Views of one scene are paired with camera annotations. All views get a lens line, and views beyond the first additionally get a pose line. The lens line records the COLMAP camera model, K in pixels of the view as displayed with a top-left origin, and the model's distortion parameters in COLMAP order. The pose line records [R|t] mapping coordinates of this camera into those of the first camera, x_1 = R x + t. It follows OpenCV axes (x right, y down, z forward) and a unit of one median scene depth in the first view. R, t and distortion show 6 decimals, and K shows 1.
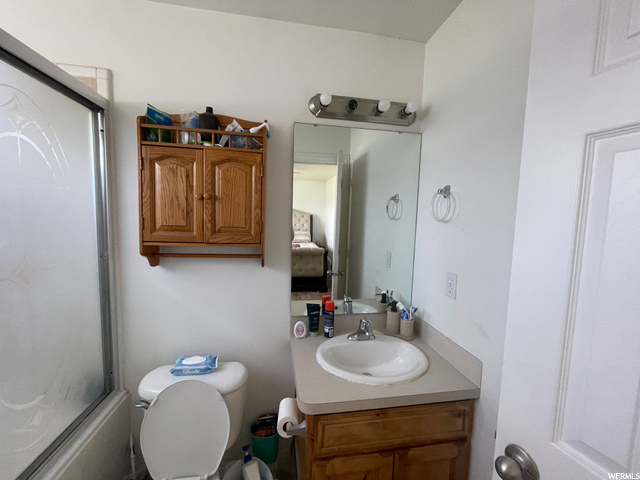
lens RADIAL K [[257.1, 0, 320.9], [0, 257.1, 242.1], [0, 0, 1]] dist [-0.002749, 0.000811]
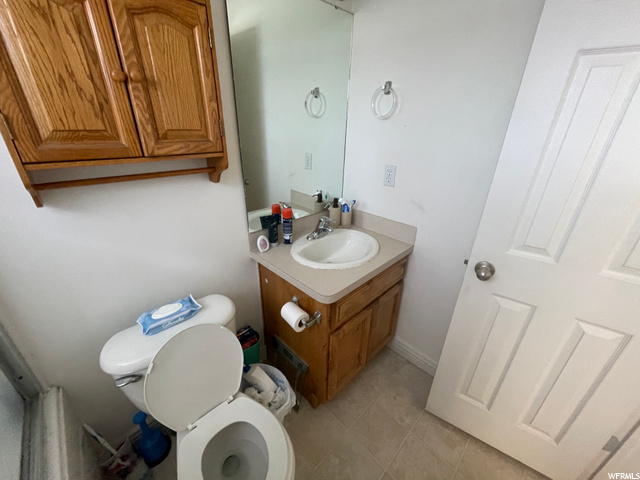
lens RADIAL K [[257.1, 0, 319.9], [0, 257.1, 240.2], [0, 0, 1]] dist [-0.002749, 0.000811]
pose [[0.819158, -0.253482, 0.514517, -0.469162], [0.057541, 0.928837, 0.365992, -0.013274], [-0.570675, -0.270200, 0.775450, 0.161876]]
